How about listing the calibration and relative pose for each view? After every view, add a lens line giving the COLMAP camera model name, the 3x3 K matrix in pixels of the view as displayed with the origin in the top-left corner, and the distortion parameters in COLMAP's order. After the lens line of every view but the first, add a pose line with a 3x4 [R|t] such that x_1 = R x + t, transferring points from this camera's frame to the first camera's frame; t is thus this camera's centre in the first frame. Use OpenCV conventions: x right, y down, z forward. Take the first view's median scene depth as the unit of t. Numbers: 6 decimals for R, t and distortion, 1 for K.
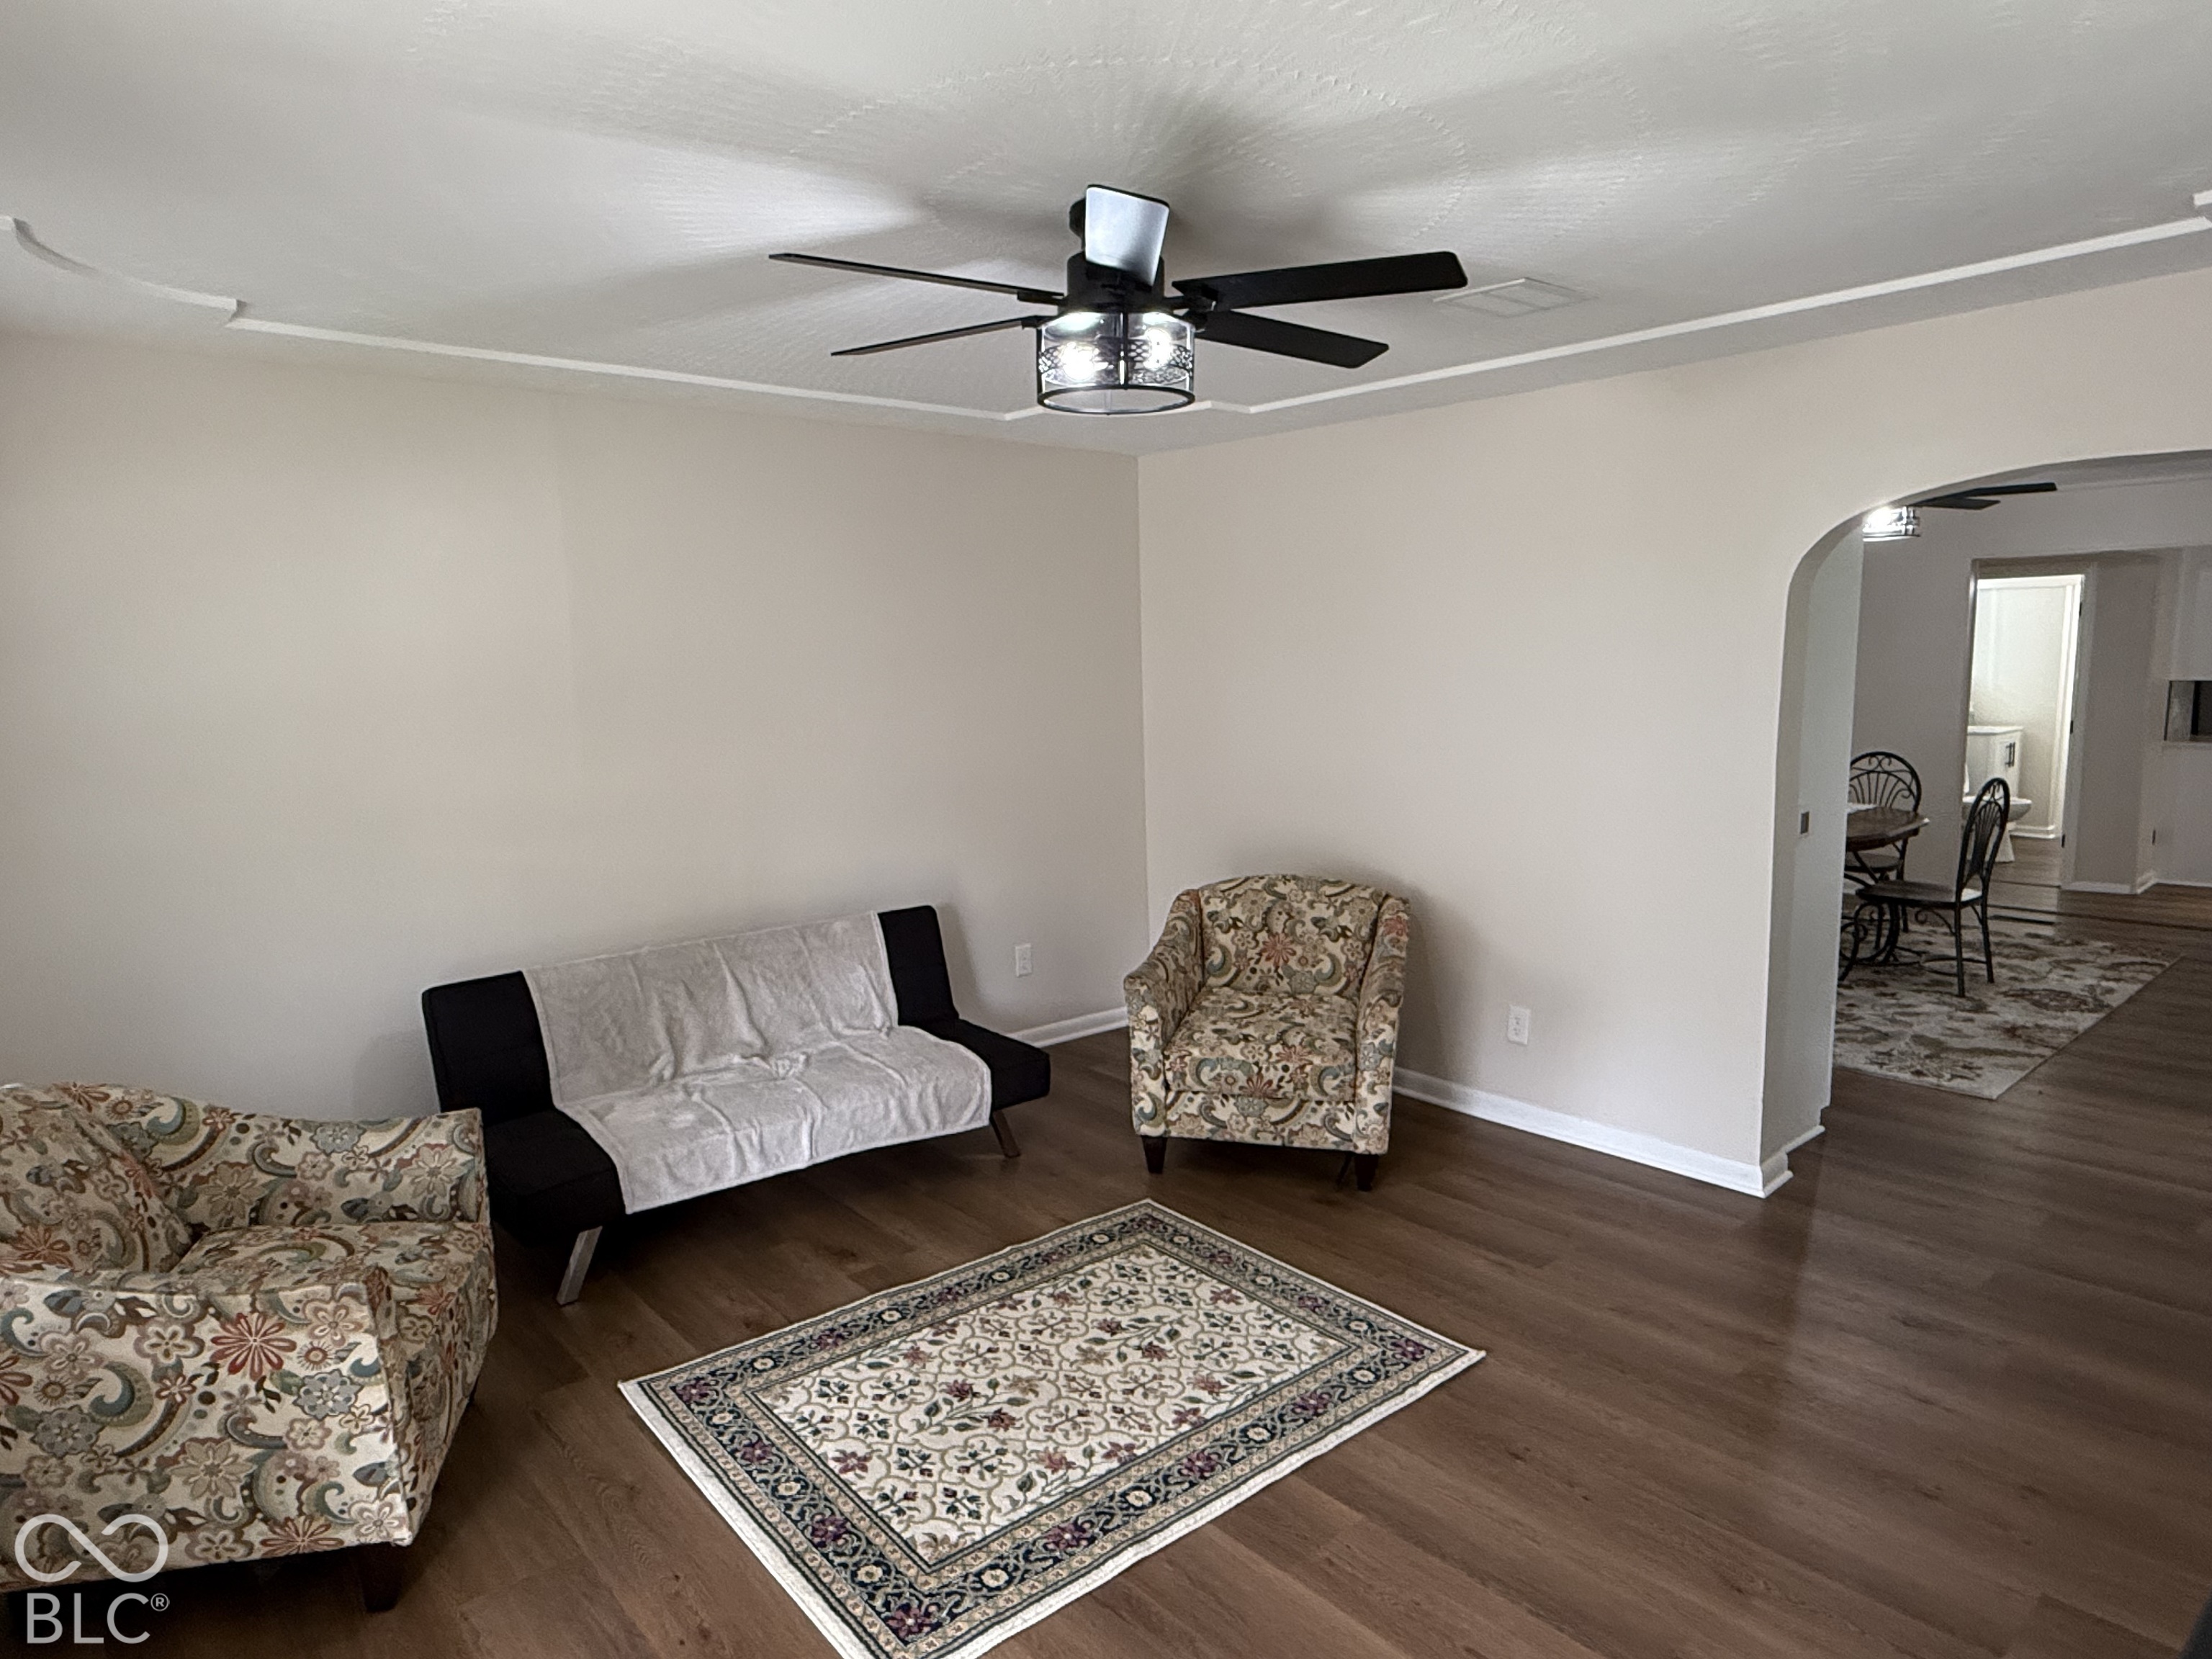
lens RADIAL K [[1324.6, 0, 1102.0], [0, 1324.6, 836.1], [0, 0, 1]] dist [-0.000432, -0.000965]
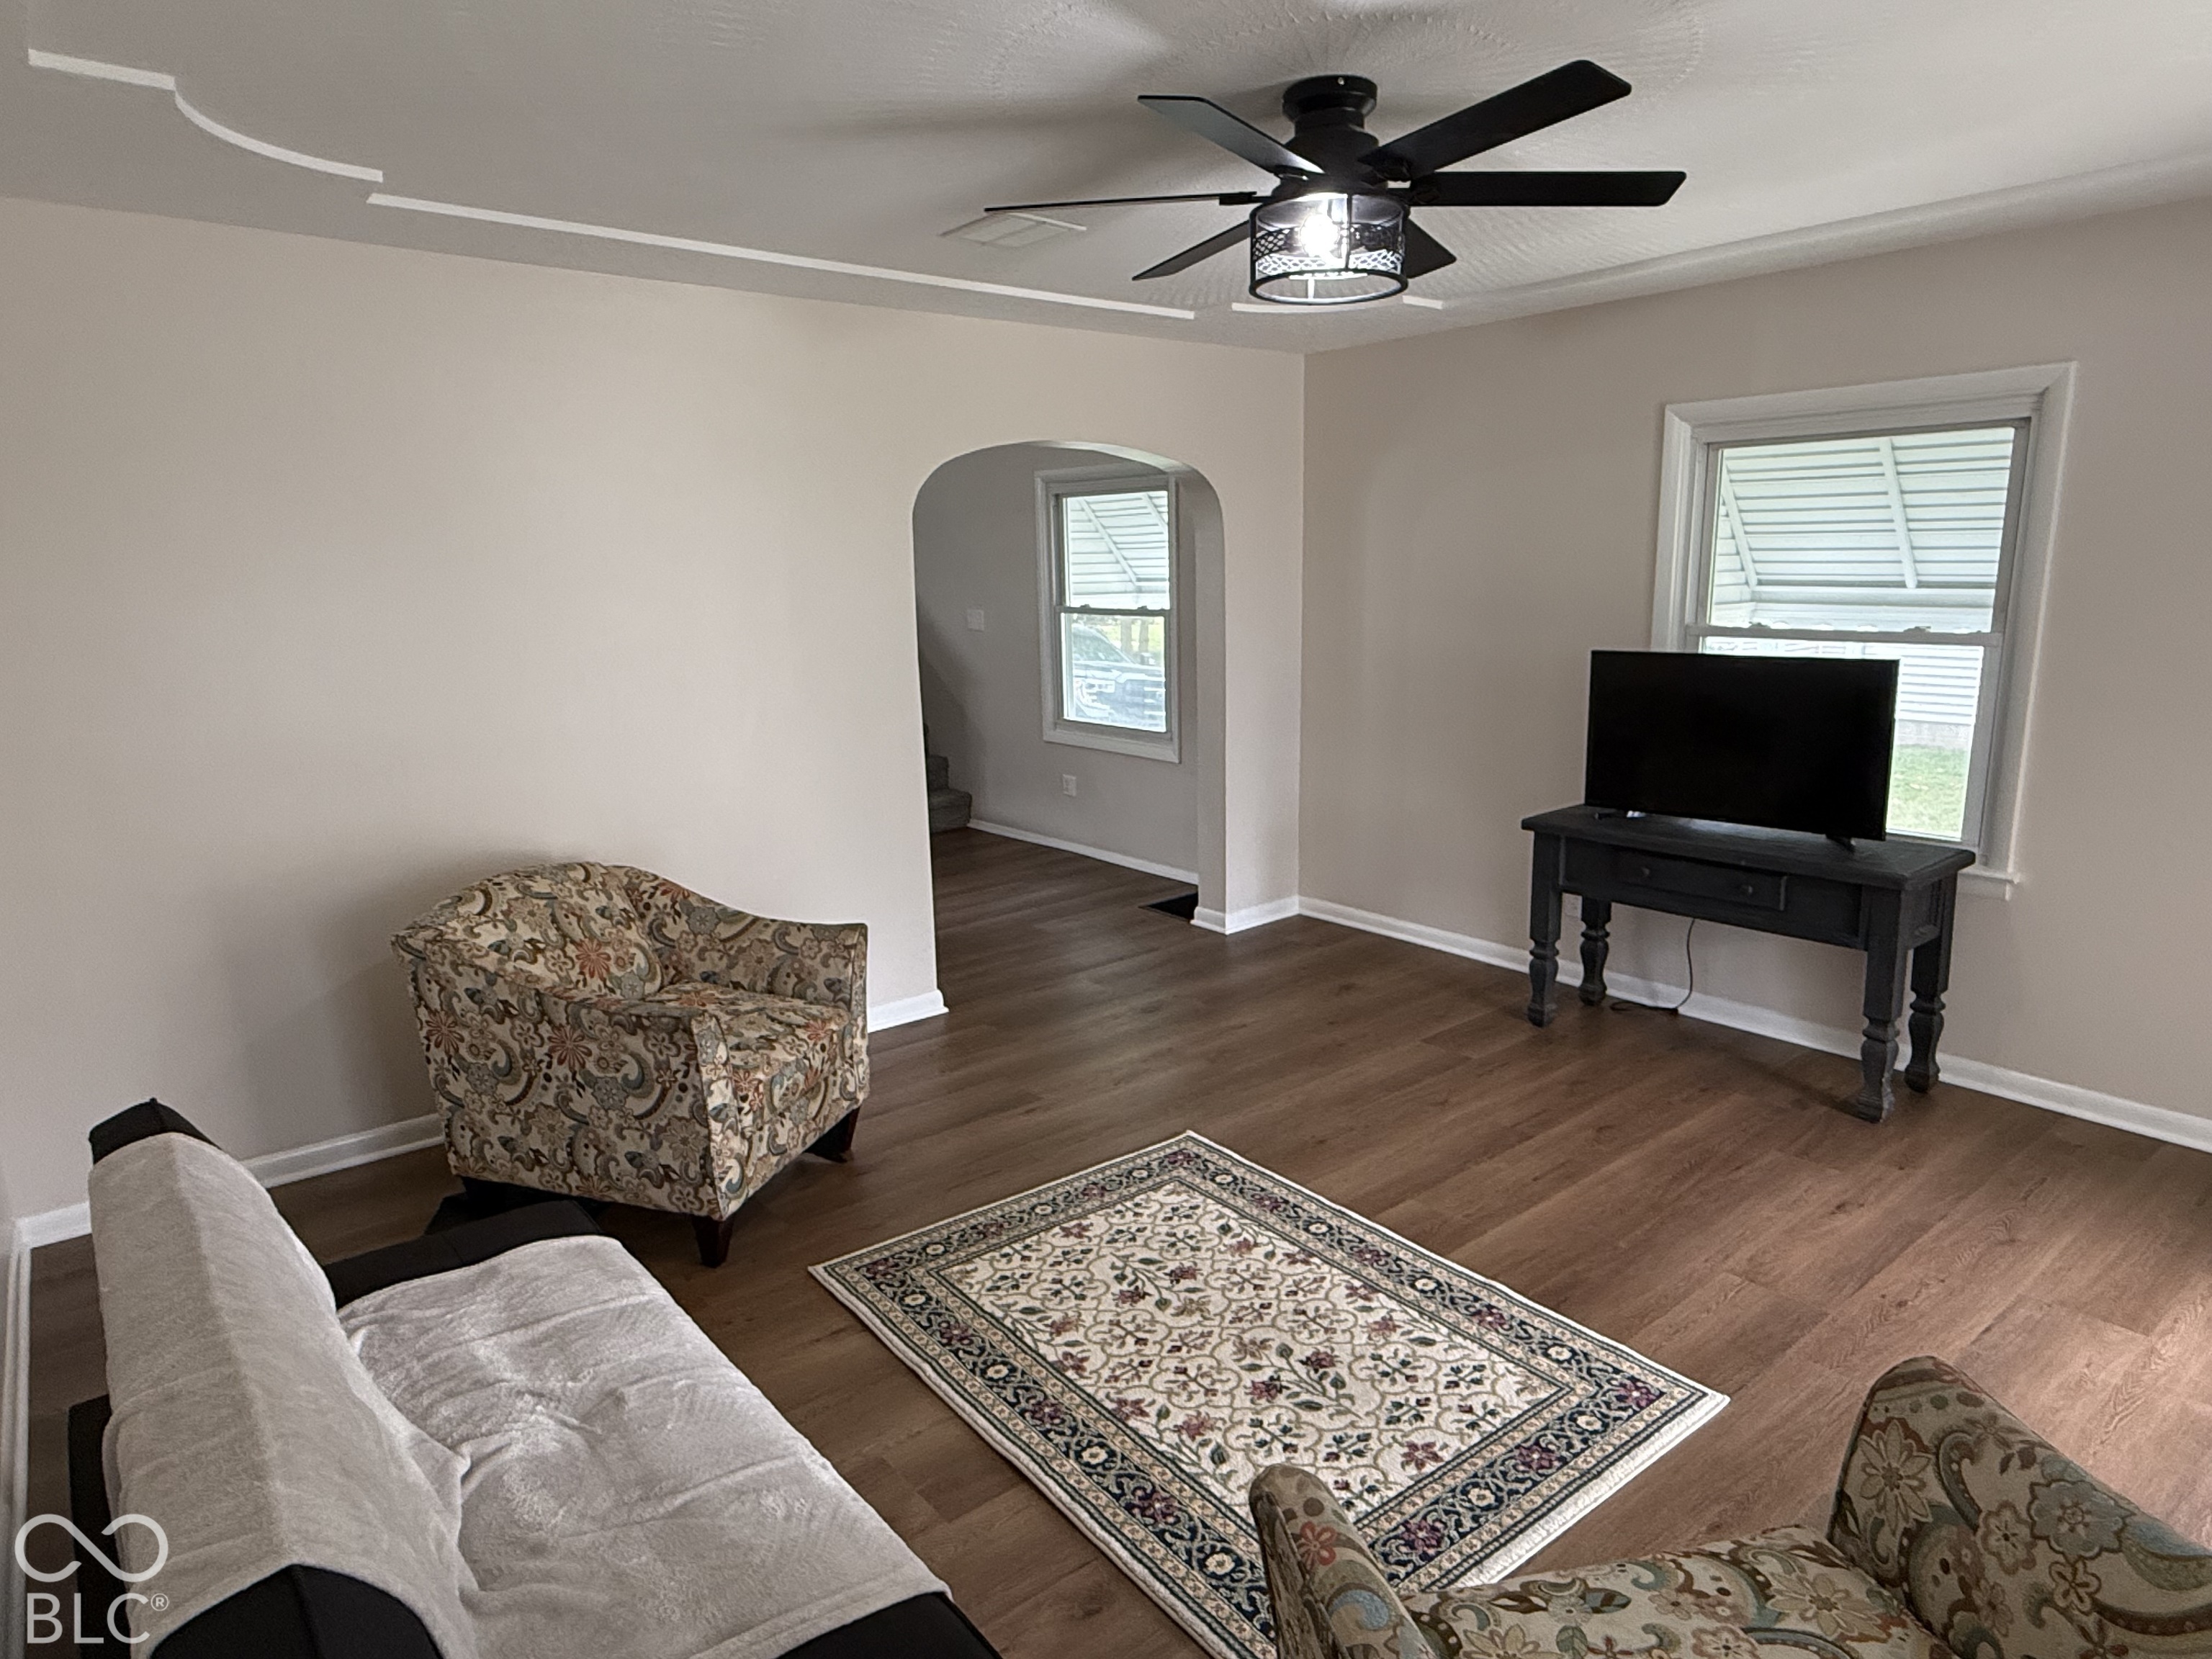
lens RADIAL K [[1324.6, 0, 1103.1], [0, 1324.6, 826.0], [0, 0, 1]] dist [-0.000432, -0.000965]
pose [[0.031579, -0.176402, 0.983811, -0.881277], [0.155339, 0.973208, 0.169515, -0.107923], [-0.987356, 0.147471, 0.058135, 0.970885]]
